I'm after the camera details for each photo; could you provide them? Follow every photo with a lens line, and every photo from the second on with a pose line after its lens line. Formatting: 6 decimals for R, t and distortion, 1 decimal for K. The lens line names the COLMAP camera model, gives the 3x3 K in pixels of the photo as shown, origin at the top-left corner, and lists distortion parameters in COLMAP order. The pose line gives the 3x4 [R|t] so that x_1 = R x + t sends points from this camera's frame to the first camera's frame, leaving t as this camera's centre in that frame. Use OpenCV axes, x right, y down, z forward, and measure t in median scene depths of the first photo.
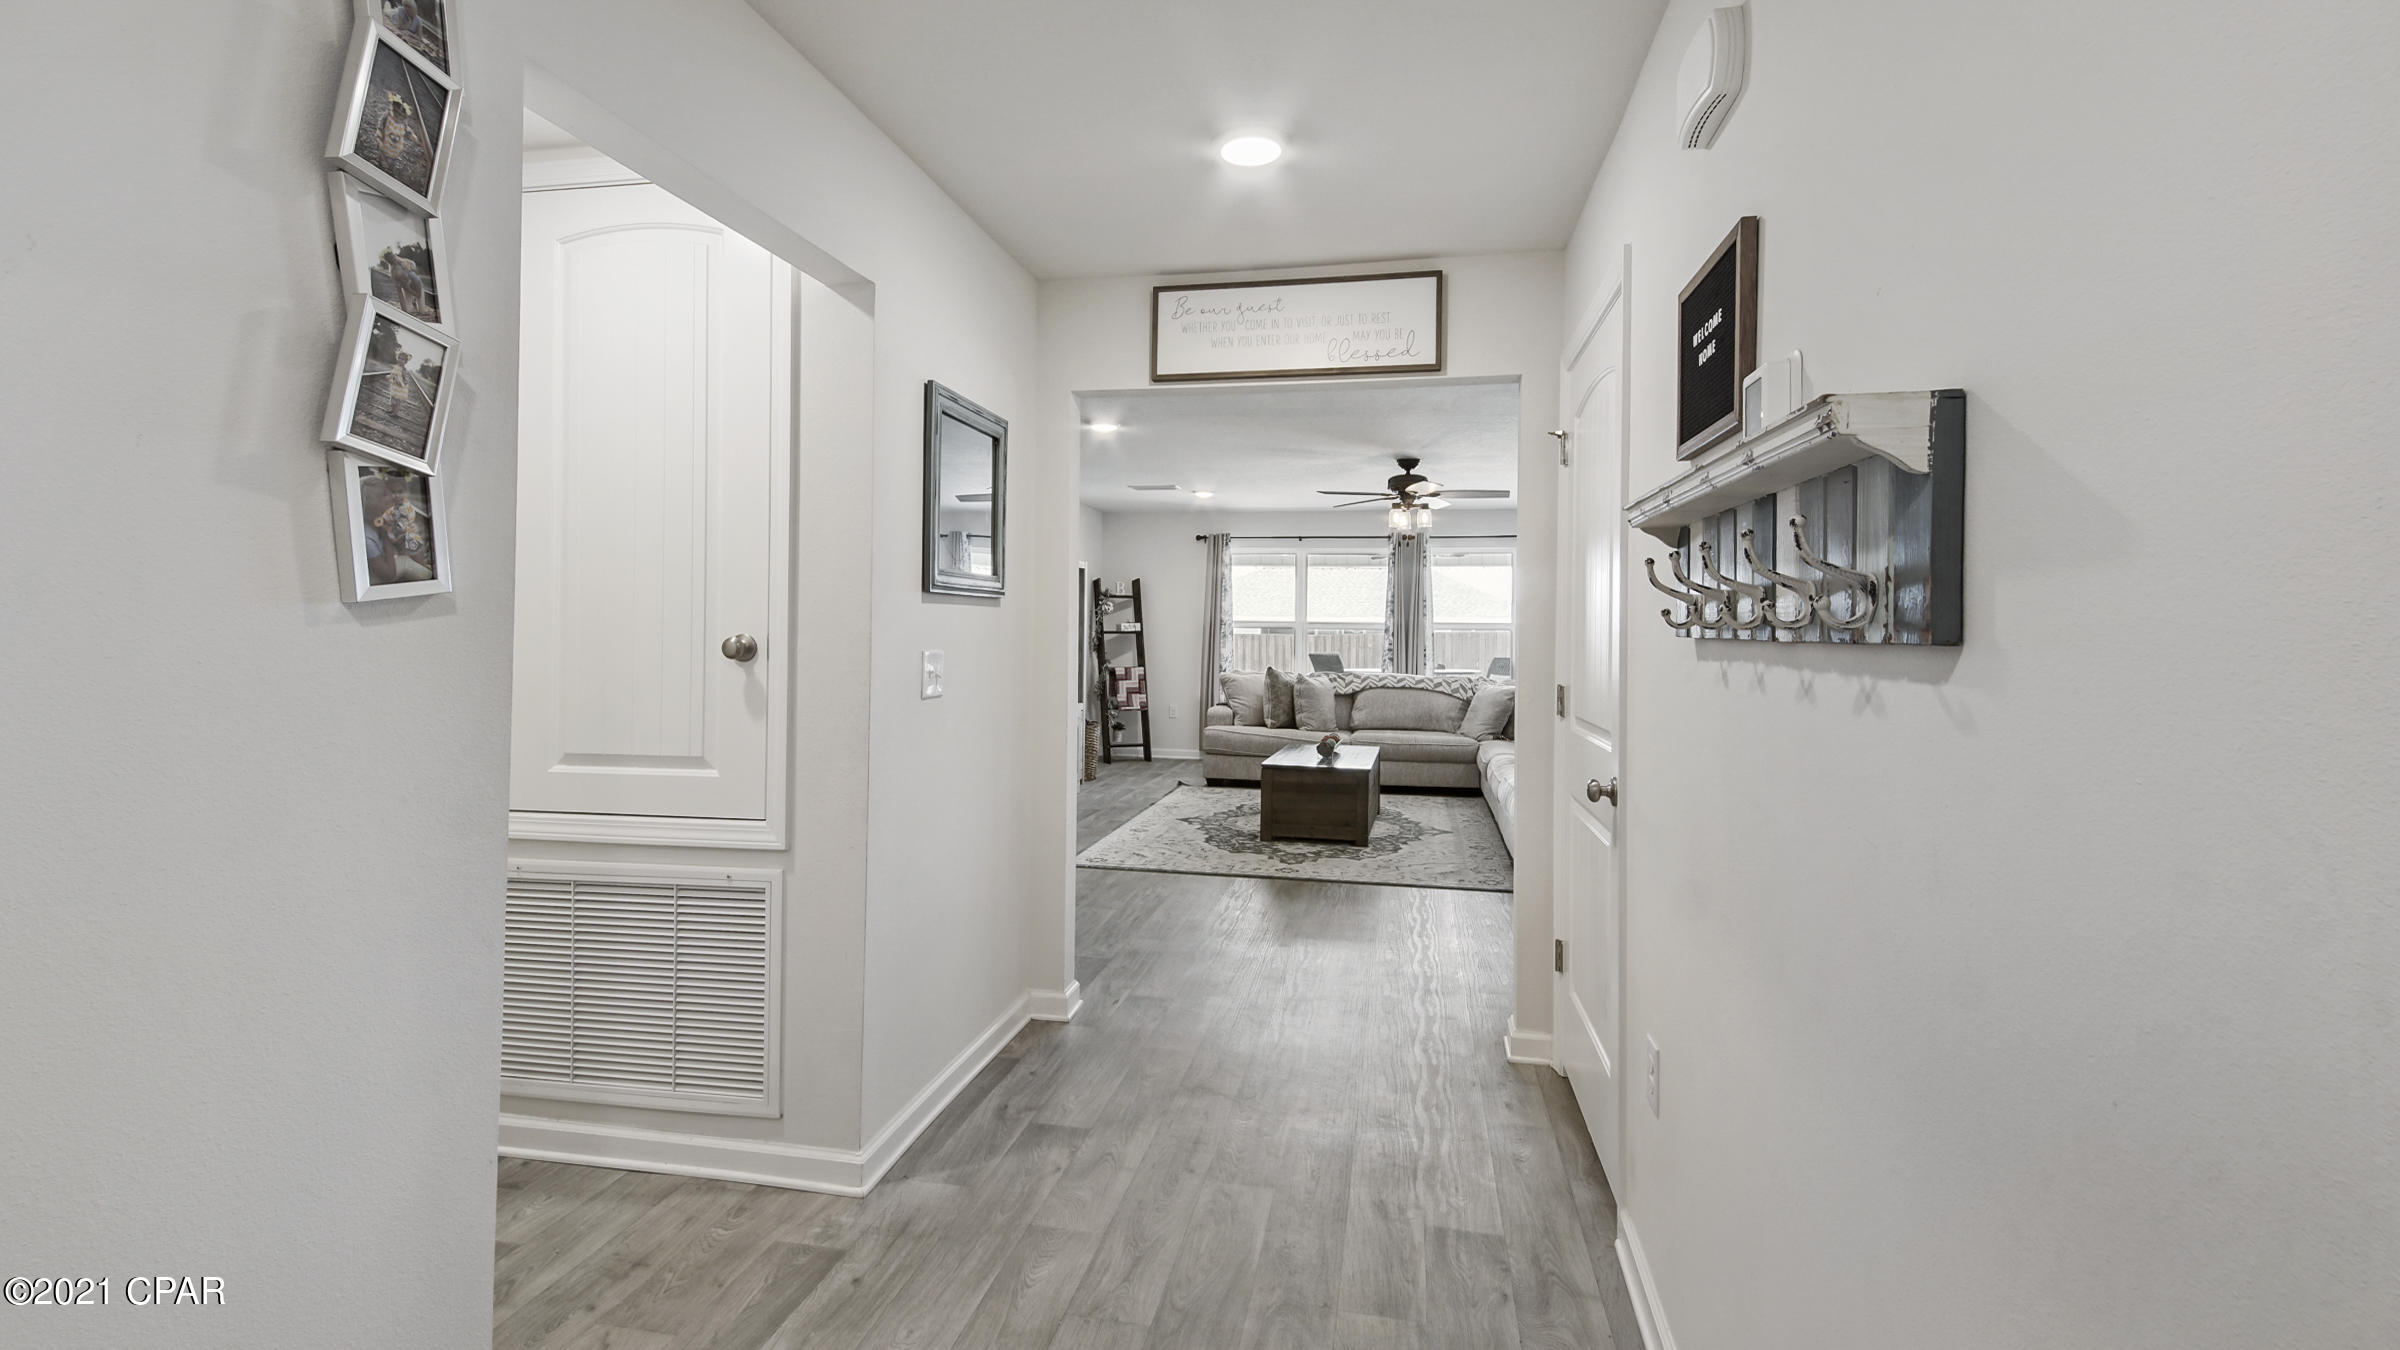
lens RADIAL K [[1046.4, 0, 1199.3], [0, 1046.4, 696.9], [0, 0, 1]] dist [0.015375, -0.000679]
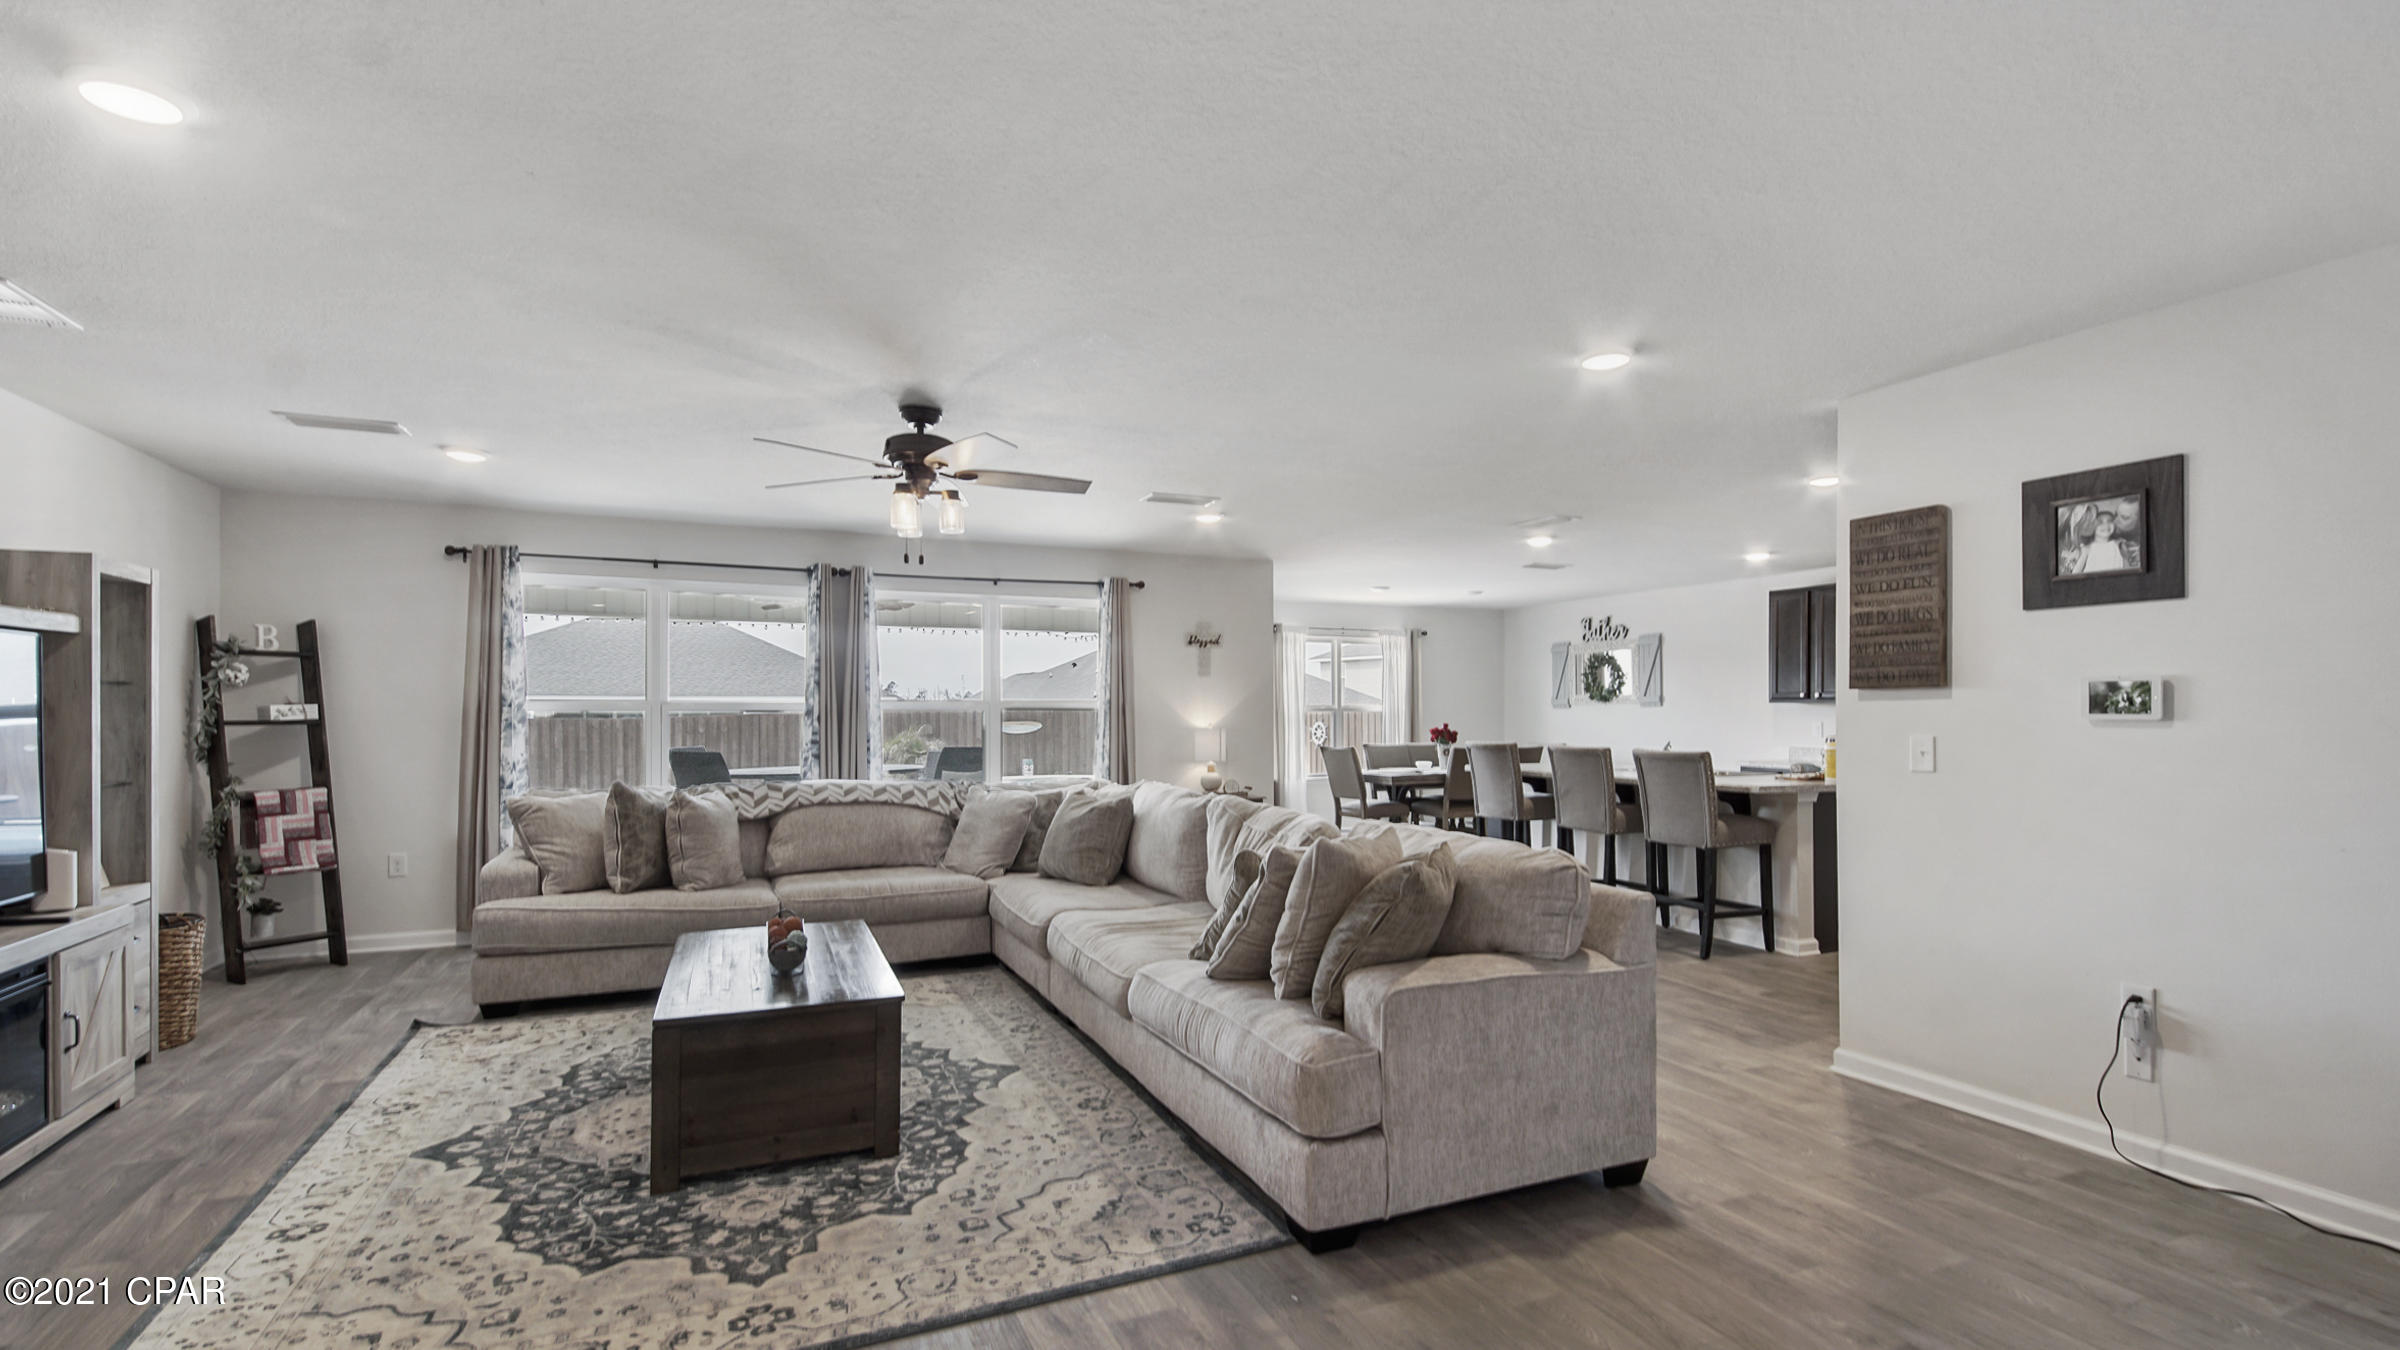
lens RADIAL K [[1074.2, 0, 1197.0], [0, 1074.2, 713.0], [0, 0, 1]] dist [0.030830, -0.021713]
pose [[0.818406, -0.012870, 0.574496, -0.009075], [0.047215, 0.997875, -0.044907, -0.023272], [-0.572697, 0.063878, 0.817275, 0.337416]]
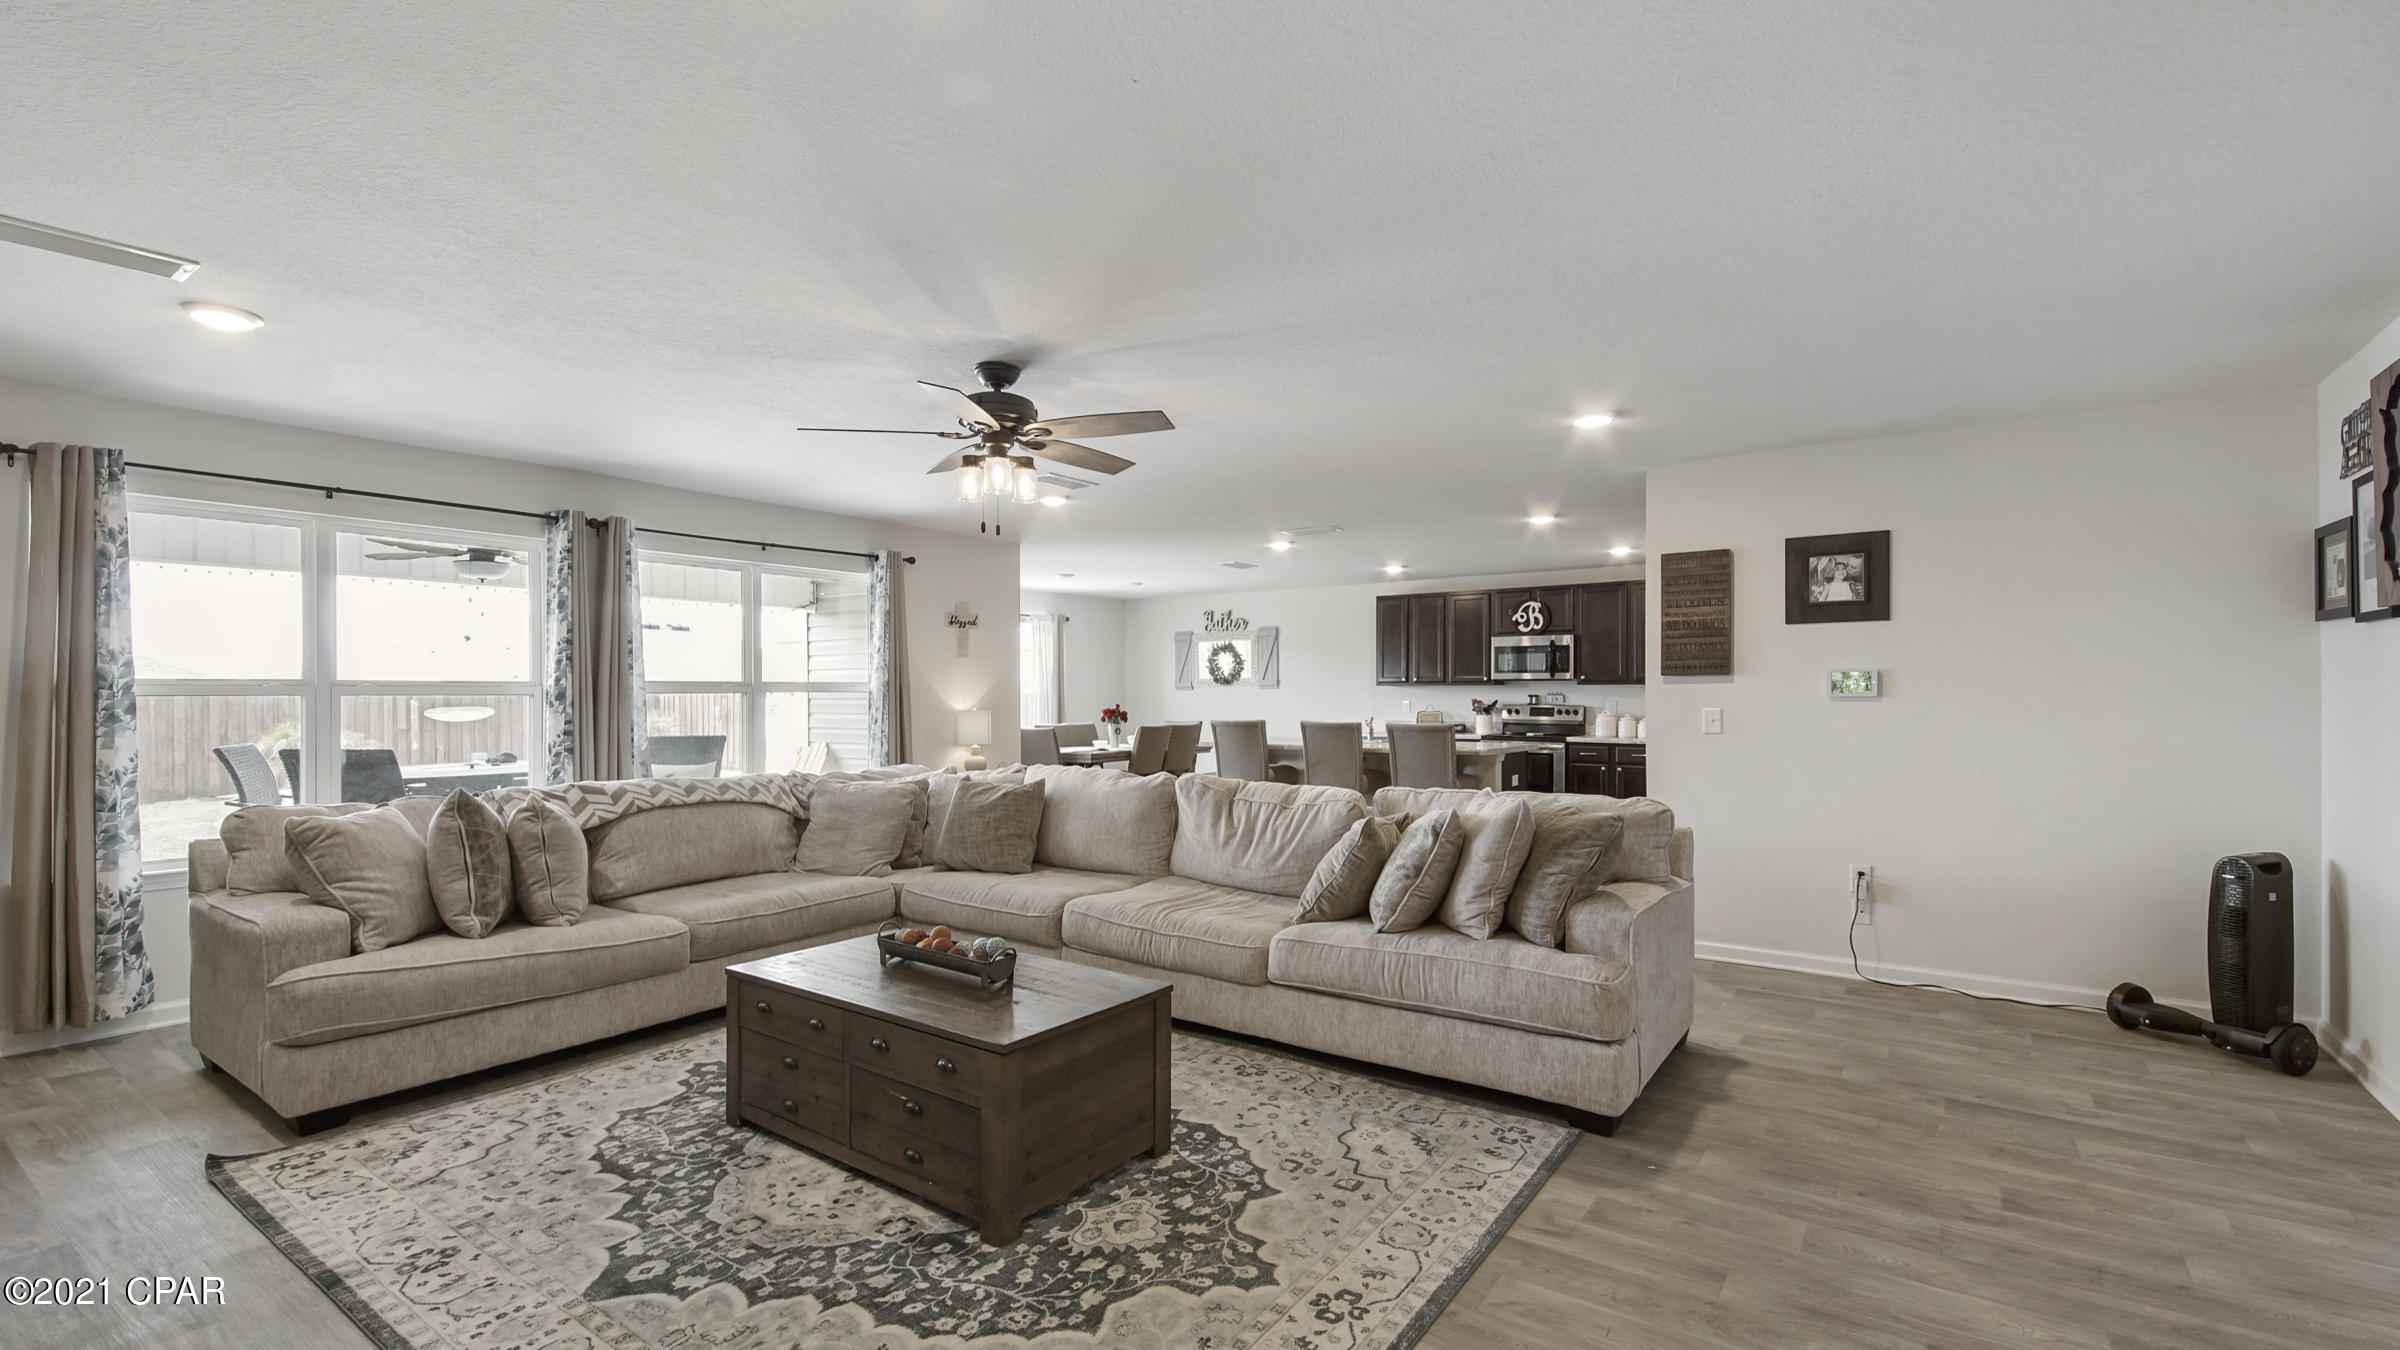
lens RADIAL K [[1046.4, 0, 1199.3], [0, 1046.4, 696.9], [0, 0, 1]] dist [0.015375, -0.000679]
pose [[0.411676, -0.017225, 0.911168, -0.182679], [0.067429, 0.997657, -0.011606, -0.038486], [-0.908833, 0.066217, 0.411872, 0.532483]]
